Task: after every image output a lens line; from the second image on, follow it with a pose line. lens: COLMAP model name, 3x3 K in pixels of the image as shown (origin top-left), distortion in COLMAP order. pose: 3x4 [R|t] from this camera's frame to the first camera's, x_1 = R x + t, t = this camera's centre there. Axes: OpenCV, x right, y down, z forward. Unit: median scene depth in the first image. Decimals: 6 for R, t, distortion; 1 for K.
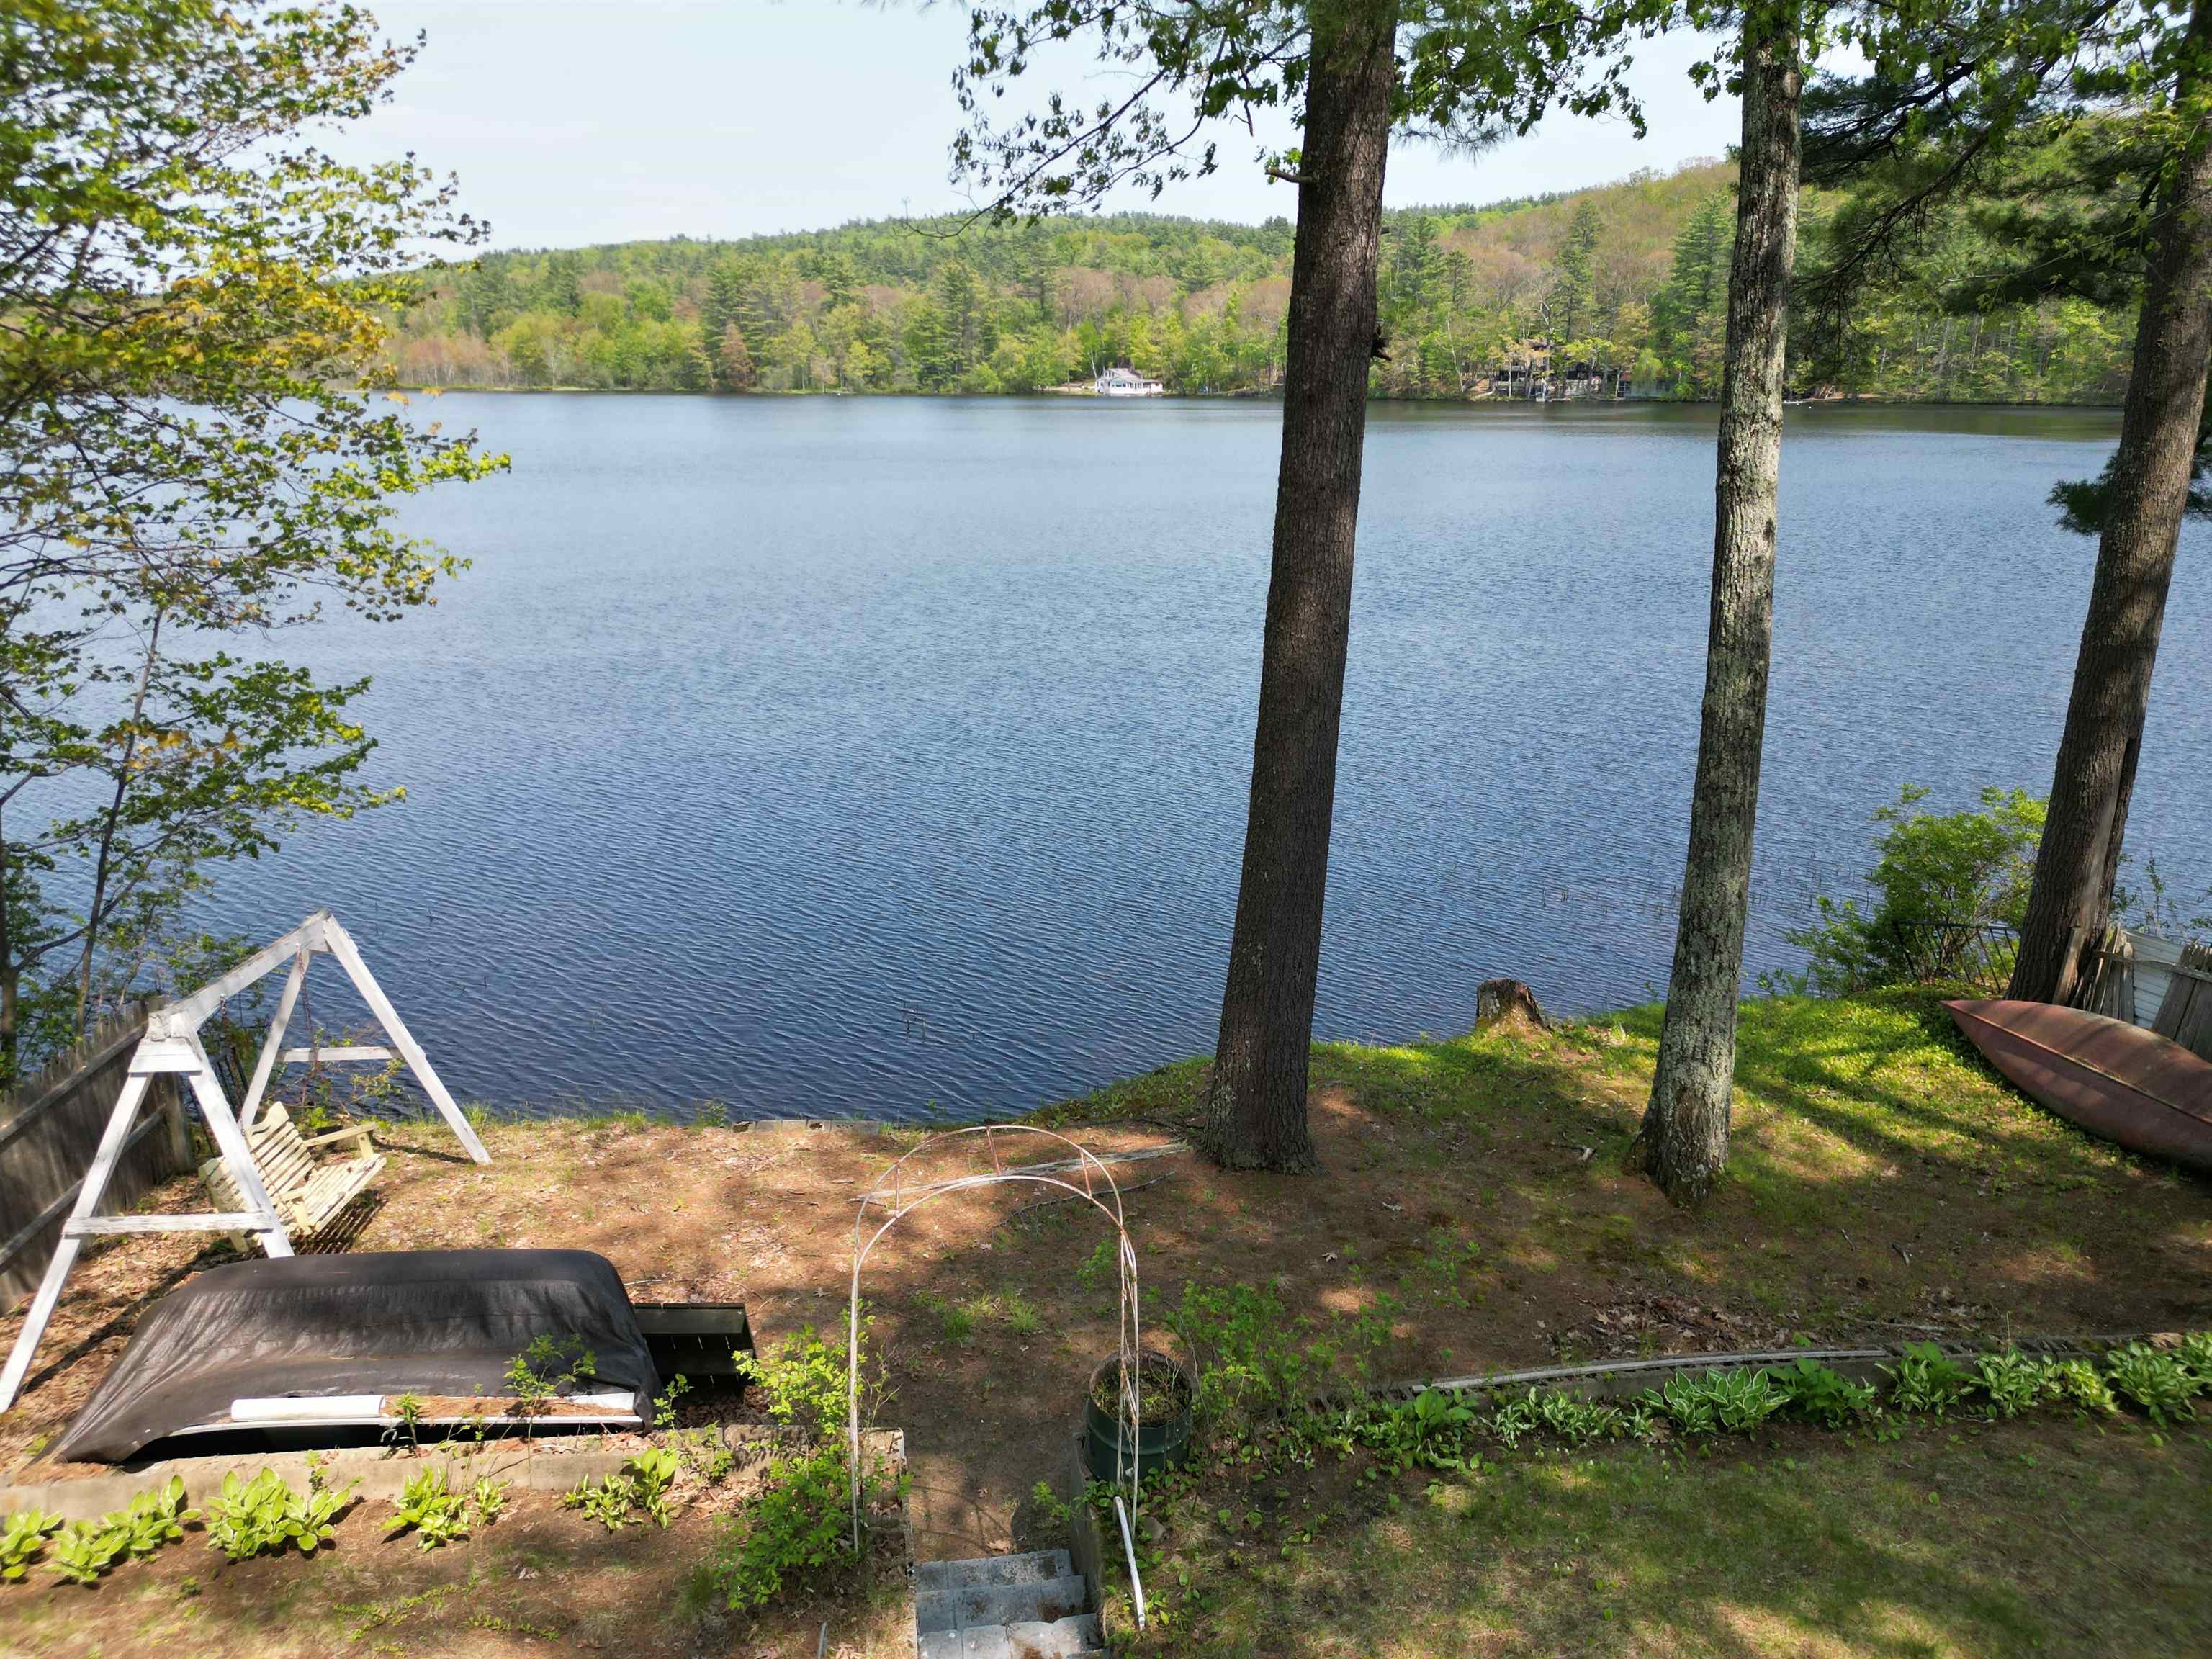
lens RADIAL K [[1562.3, 0, 1112.8], [0, 1562.3, 823.5], [0, 0, 1]] dist [0.040342, -0.019120]
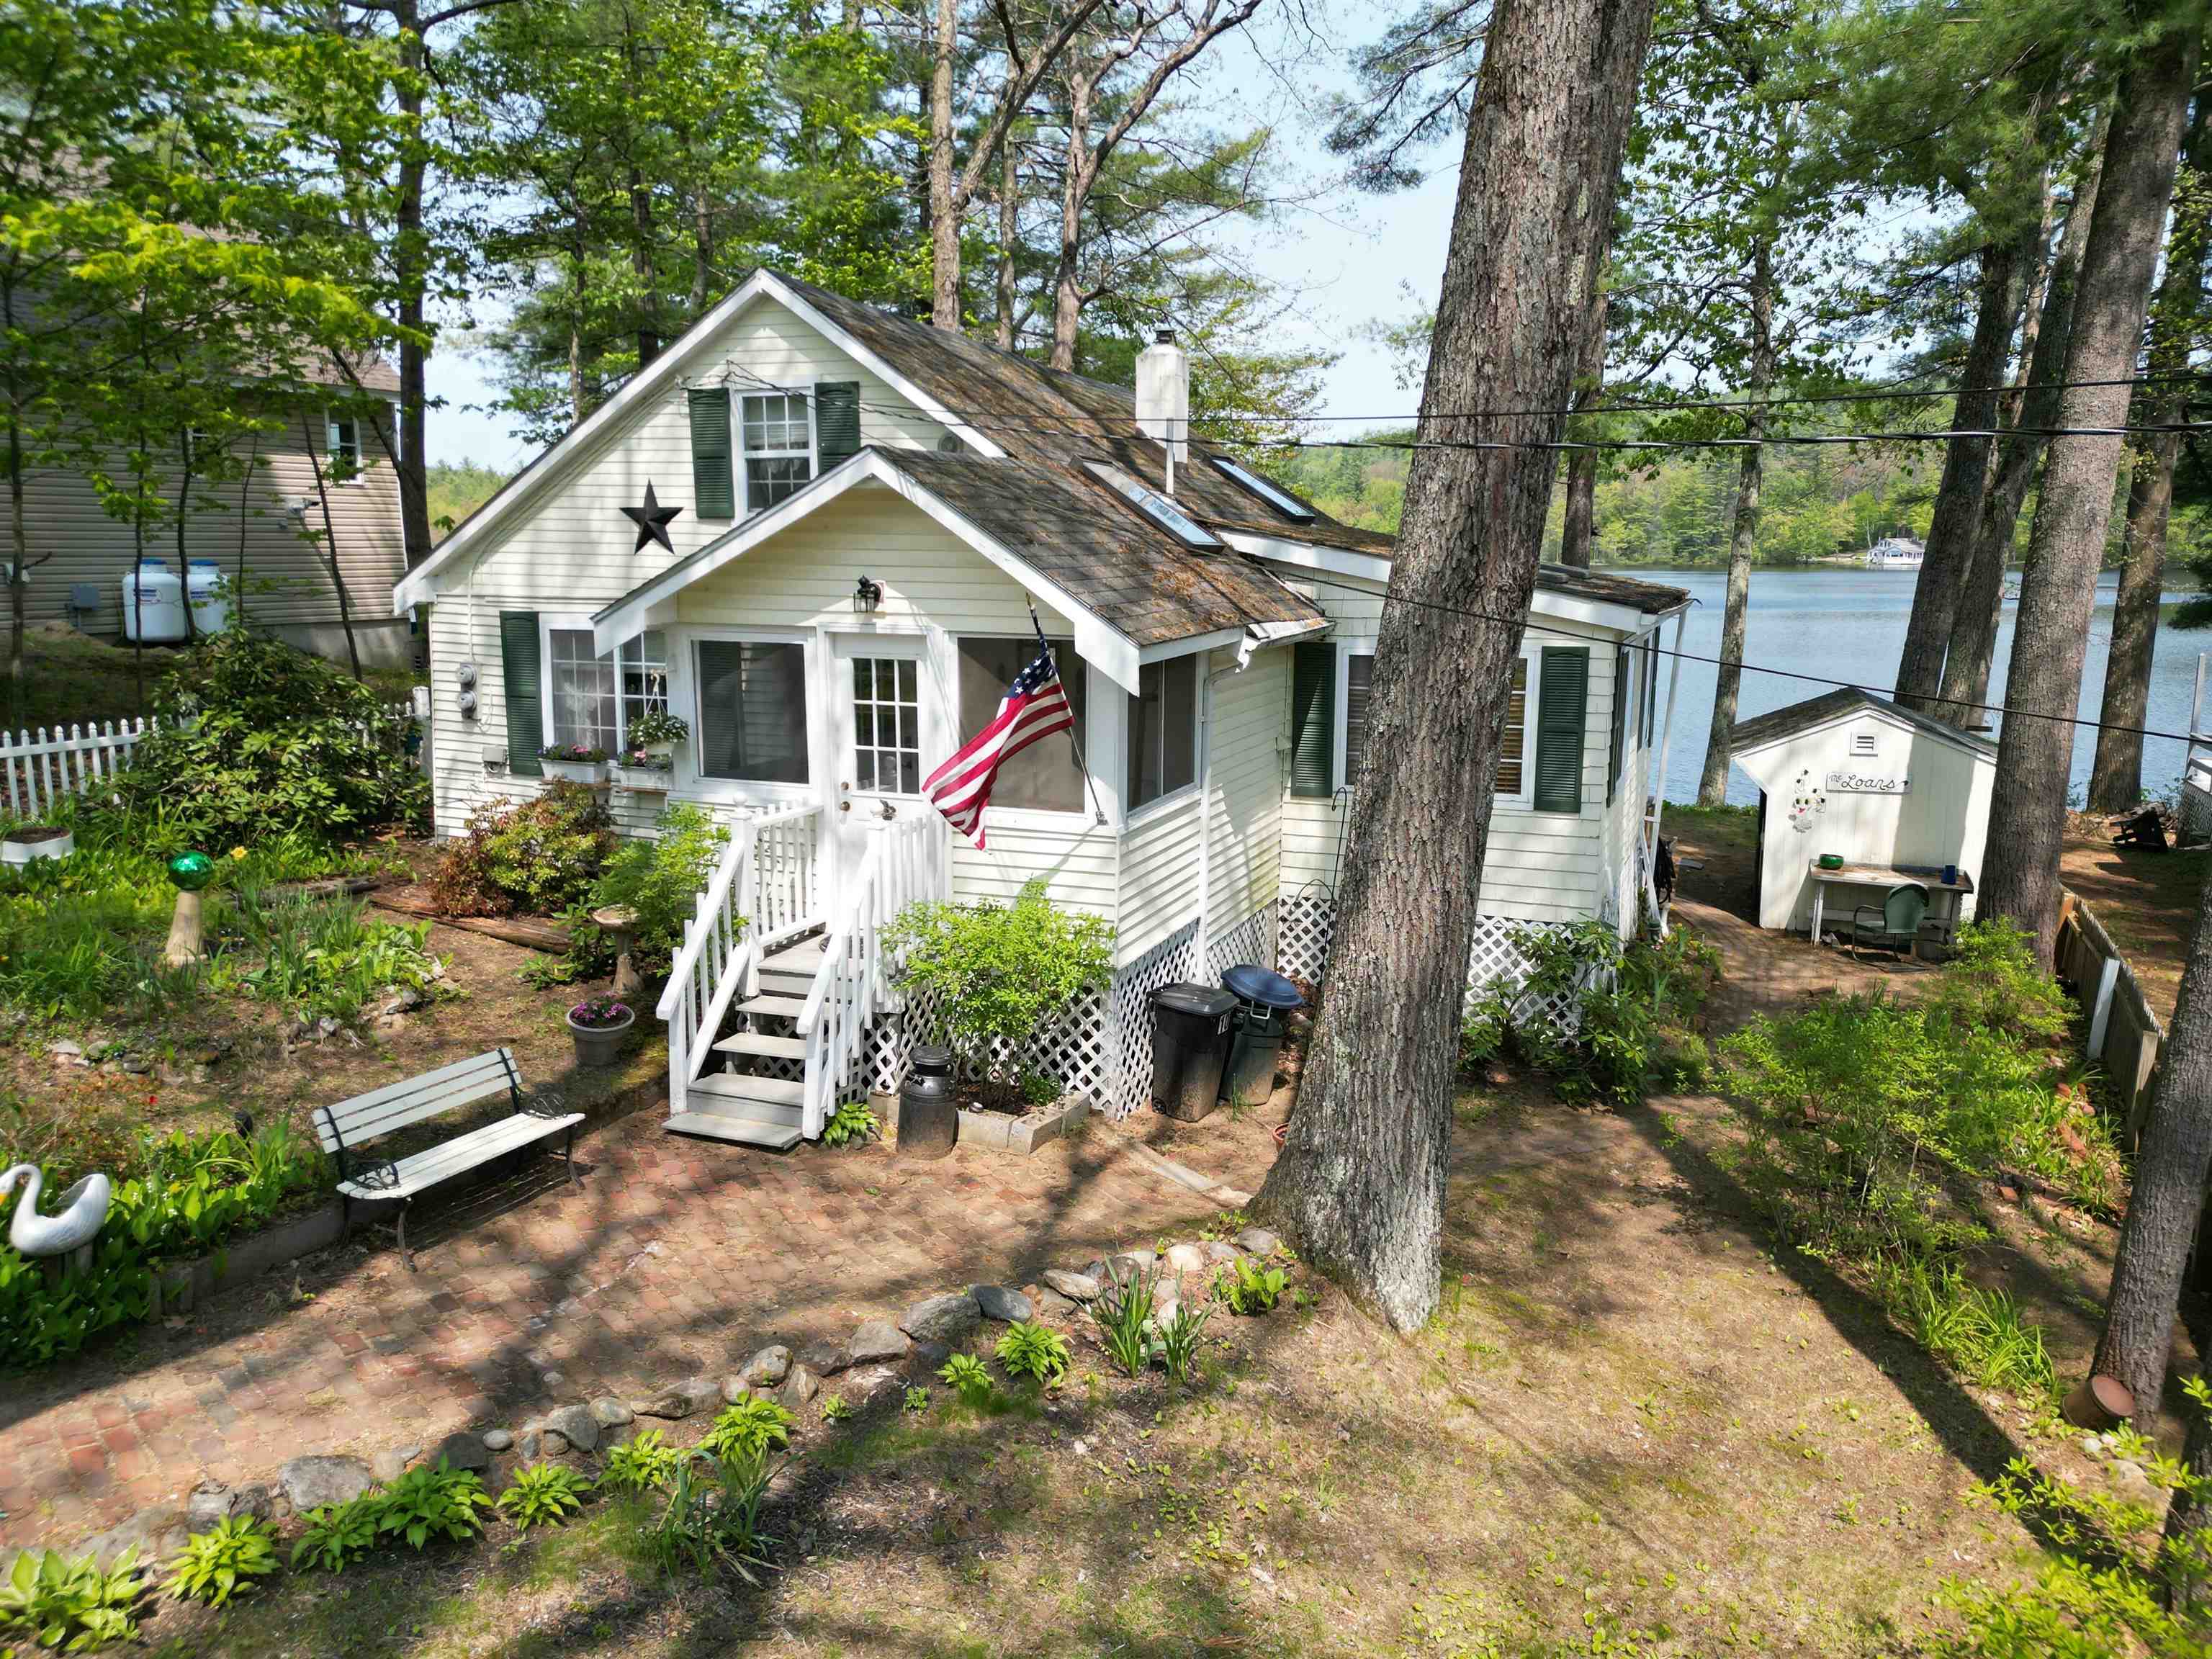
lens RADIAL K [[1562.3, 0, 1110.3], [0, 1562.3, 829.9], [0, 0, 1]] dist [0.040342, -0.019120]
pose [[0.892297, 0.073002, -0.445507, 0.646260], [-0.117997, 0.990248, -0.074071, 0.537720], [0.435755, 0.118662, 0.892209, -1.835695]]
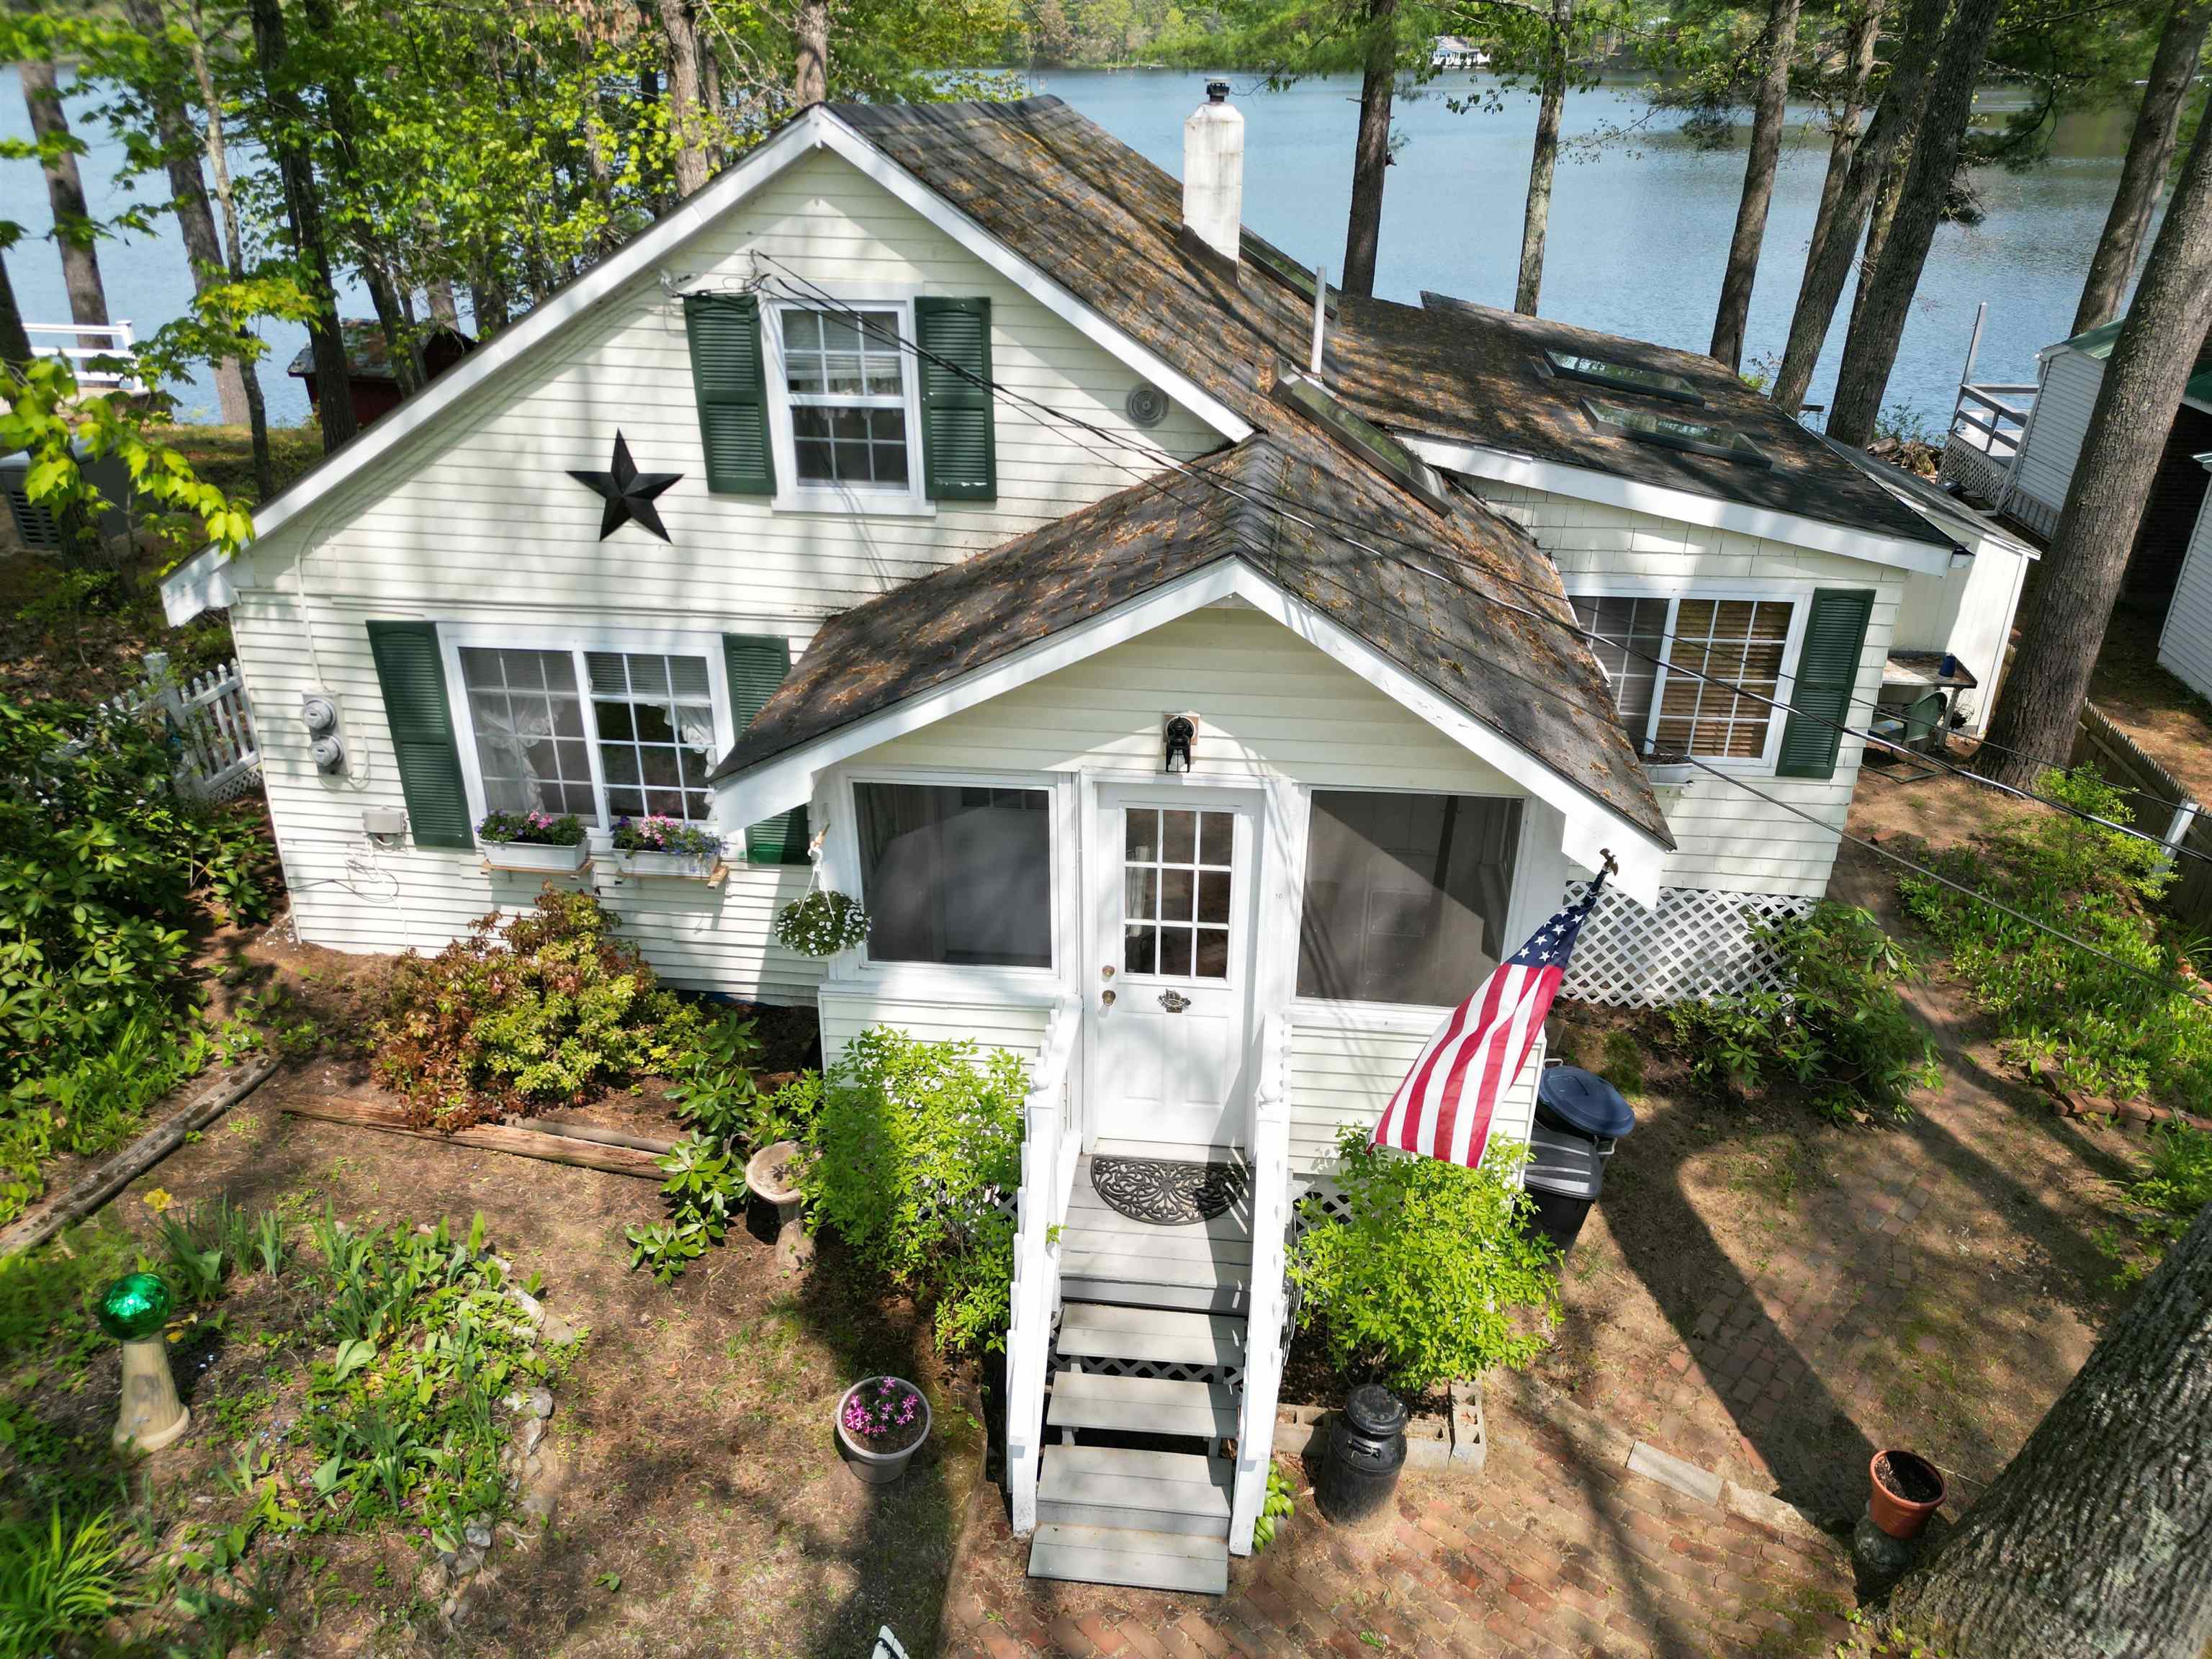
lens RADIAL K [[1562.3, 0, 1112.1], [0, 1562.3, 822.1], [0, 0, 1]] dist [0.040342, -0.019120]
pose [[0.982180, 0.078896, -0.170581, 0.222223], [-0.046359, 0.981280, 0.186924, 0.293769], [0.182135, -0.175685, 0.967451, -1.703253]]
